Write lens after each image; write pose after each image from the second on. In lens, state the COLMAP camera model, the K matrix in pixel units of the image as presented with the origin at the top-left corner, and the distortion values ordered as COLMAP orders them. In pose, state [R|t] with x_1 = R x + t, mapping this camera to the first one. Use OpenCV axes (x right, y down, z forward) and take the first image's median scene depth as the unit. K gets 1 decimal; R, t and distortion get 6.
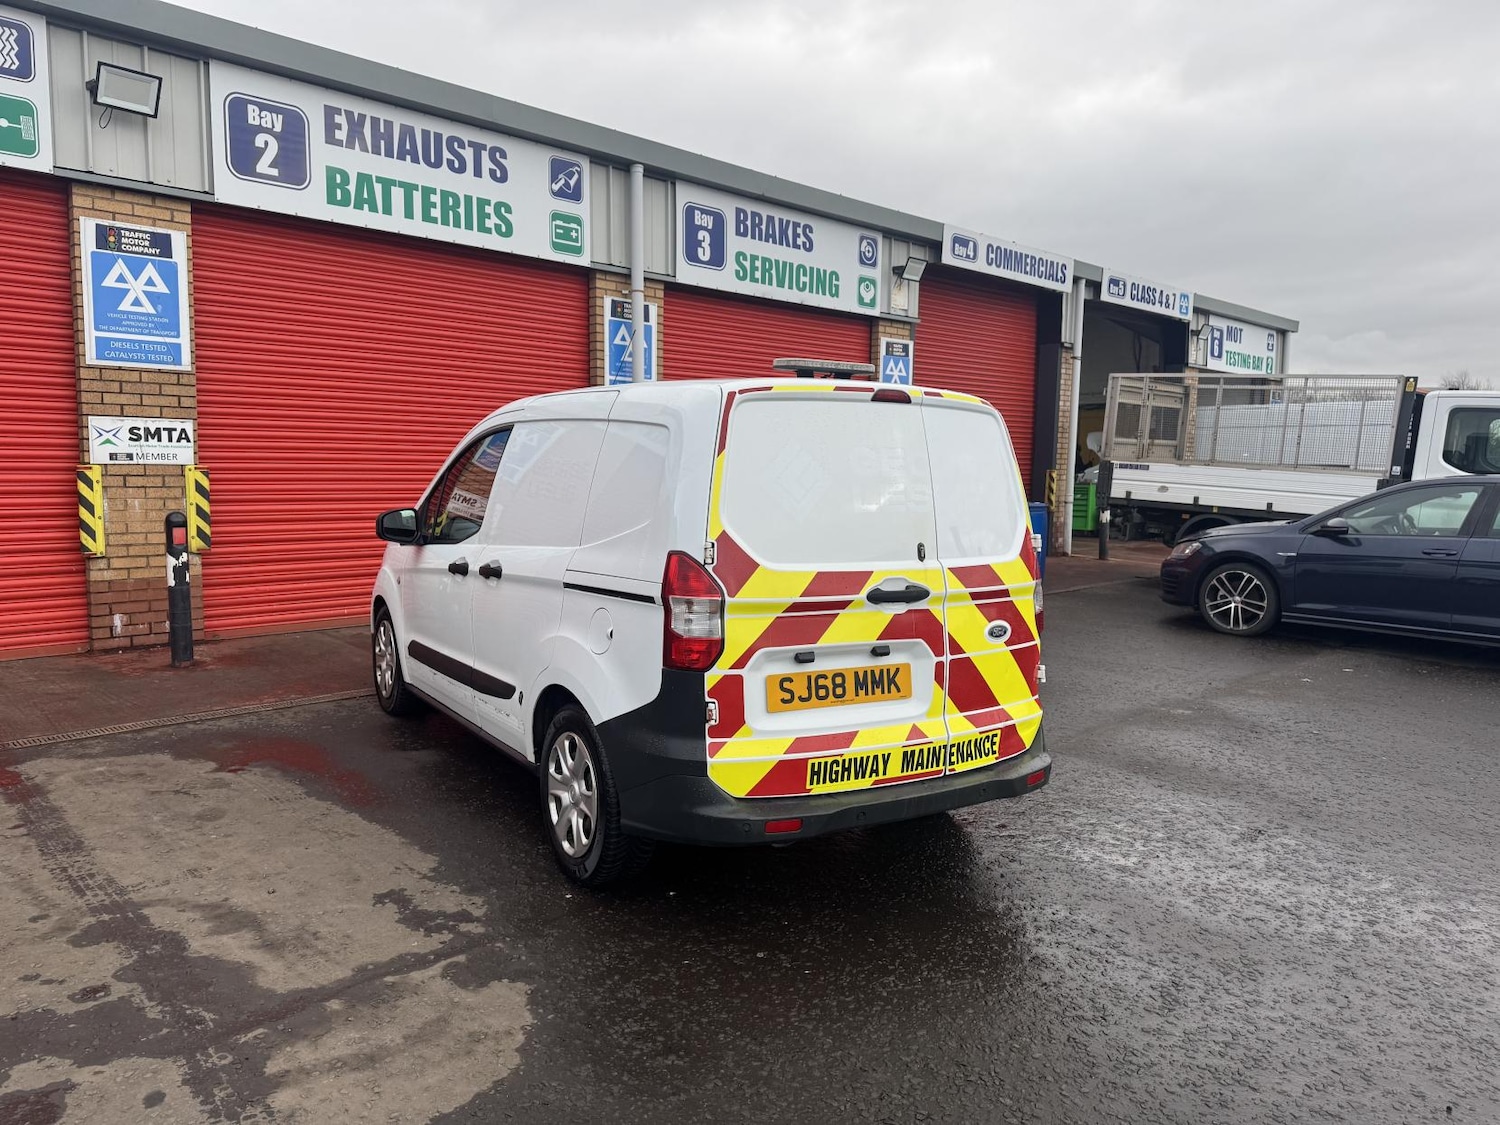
lens RADIAL K [[1051.8, 0, 753.1], [0, 1051.8, 578.7], [0, 0, 1]] dist [0.022880, -0.043565]
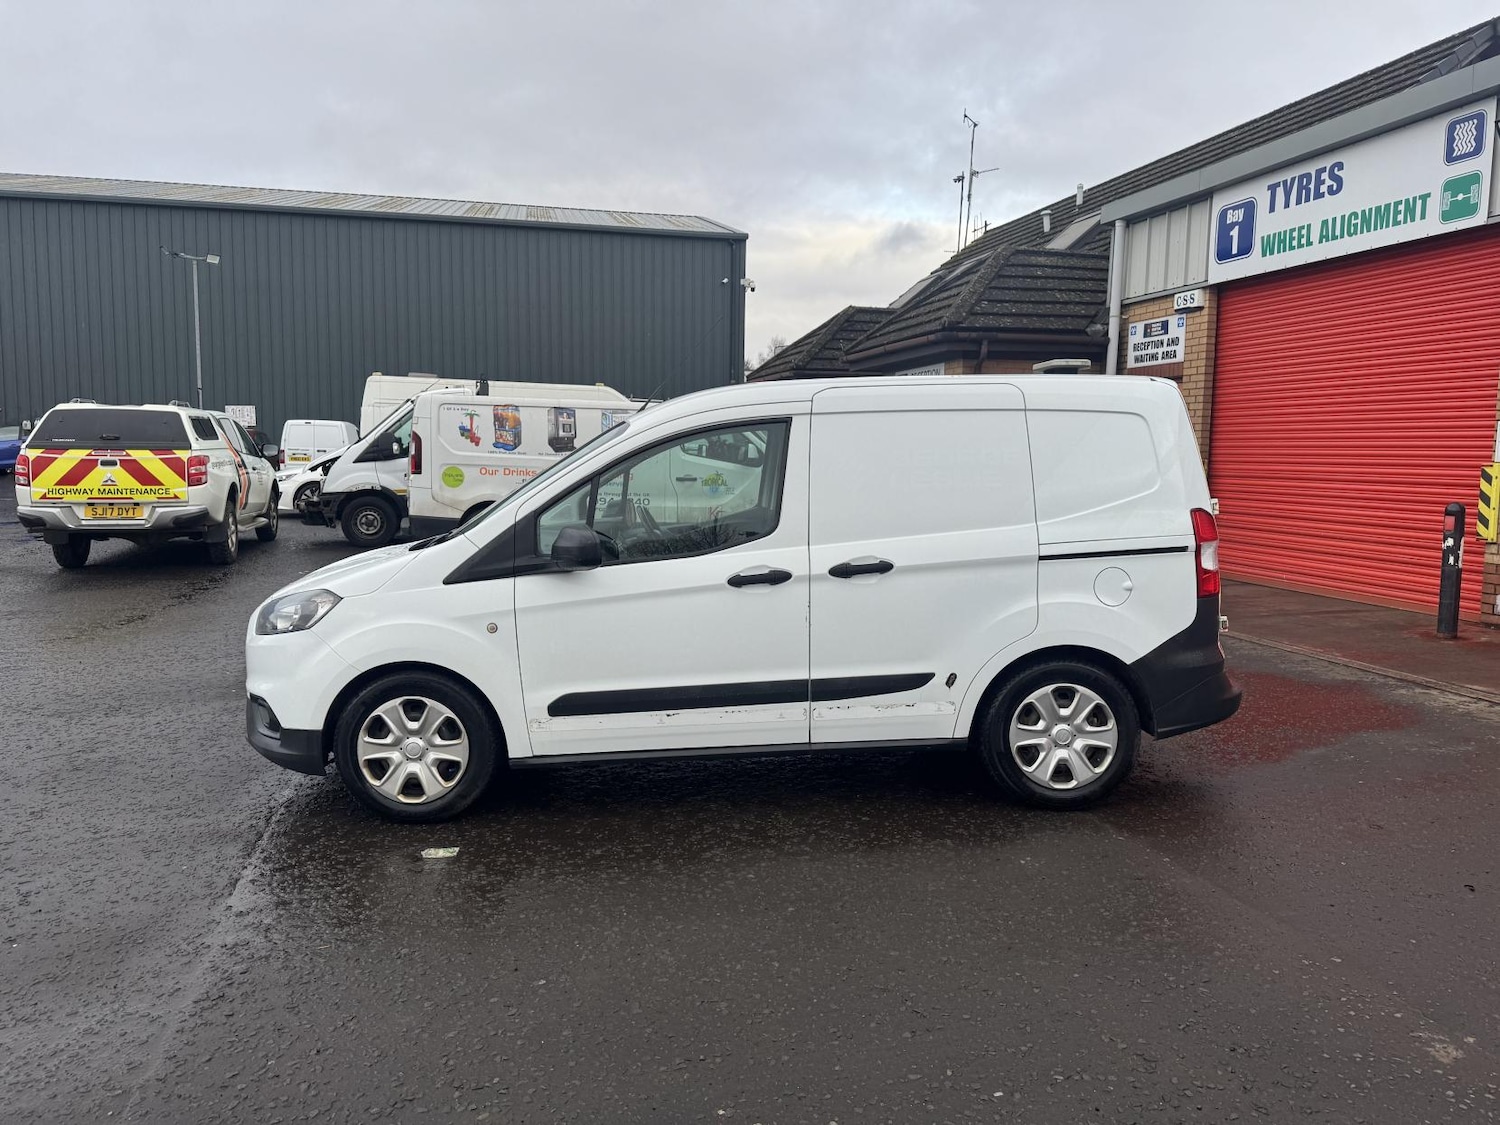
lens RADIAL K [[1045.2, 0, 740.5], [0, 1045.2, 558.4], [0, 0, 1]] dist [0.019448, -0.024490]
pose [[-0.502960, 0.069314, -0.861526, 0.771054], [-0.108767, 0.983779, 0.142648, -0.076202], [0.857439, 0.165452, -0.487263, 0.836525]]
